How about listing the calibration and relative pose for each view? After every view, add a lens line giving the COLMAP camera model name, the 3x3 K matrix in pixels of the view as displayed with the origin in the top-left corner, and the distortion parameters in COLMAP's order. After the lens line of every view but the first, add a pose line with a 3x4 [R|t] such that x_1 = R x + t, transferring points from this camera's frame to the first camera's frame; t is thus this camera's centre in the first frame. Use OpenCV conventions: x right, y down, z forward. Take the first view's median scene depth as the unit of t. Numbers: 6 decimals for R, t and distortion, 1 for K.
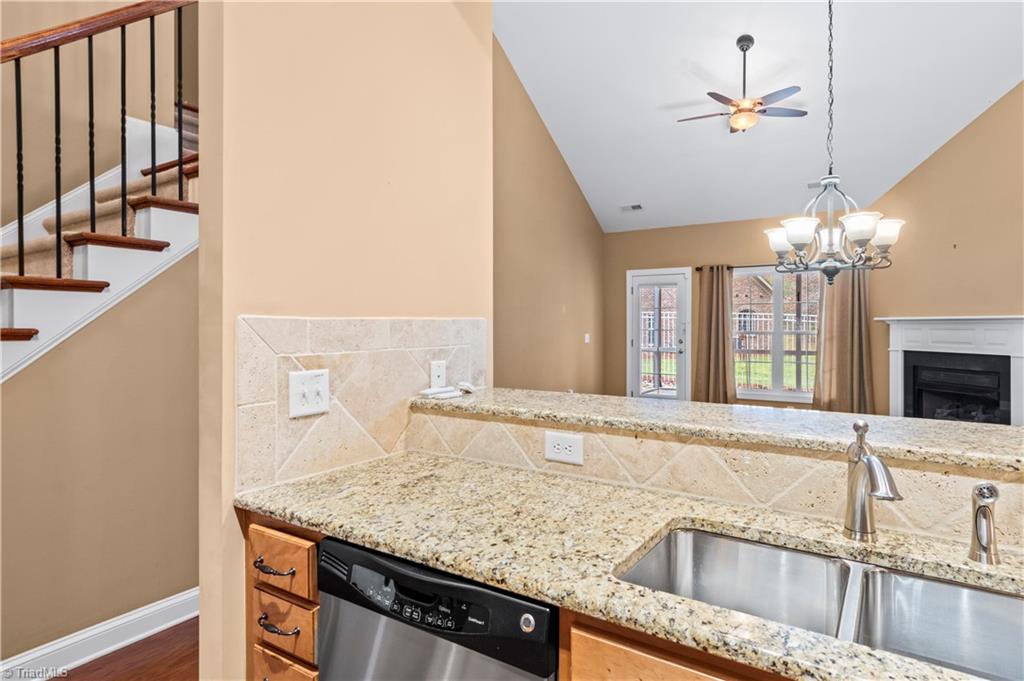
lens RADIAL K [[554.6, 0, 512.0], [0, 554.6, 340.5], [0, 0, 1]] dist [-0.001144, -0.000569]
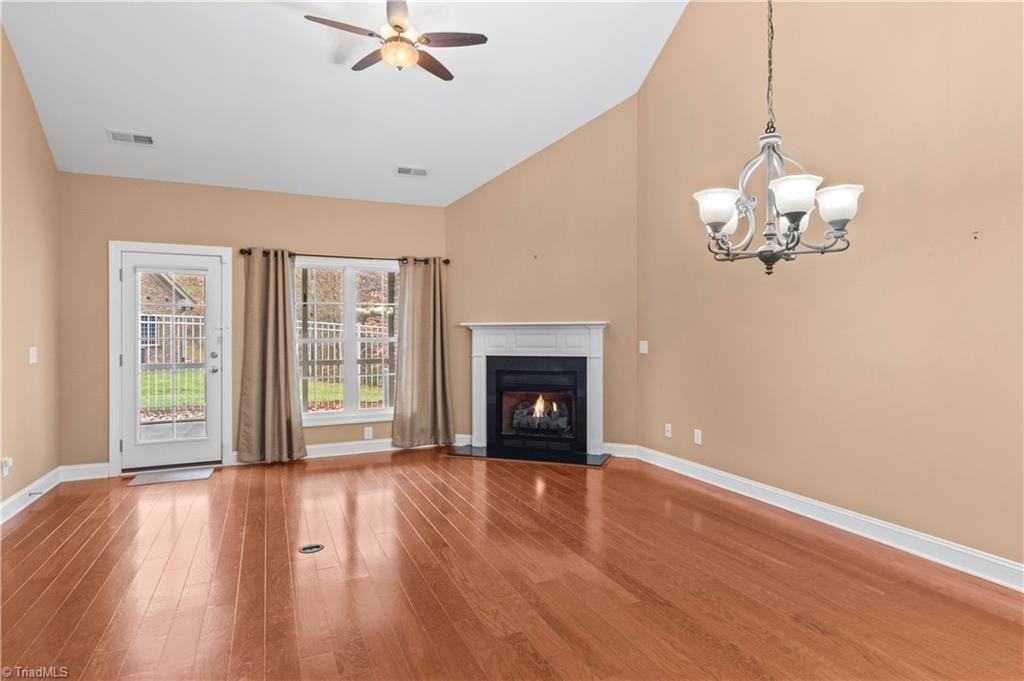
lens RADIAL K [[554.6, 0, 512.0], [0, 554.6, 340.5], [0, 0, 1]] dist [-0.001144, -0.000569]
pose [[0.499769, -0.013501, 0.866053, -0.125100], [0.026909, 0.999638, 0.000055, -0.007548], [-0.865741, 0.023277, 0.499951, 0.407077]]
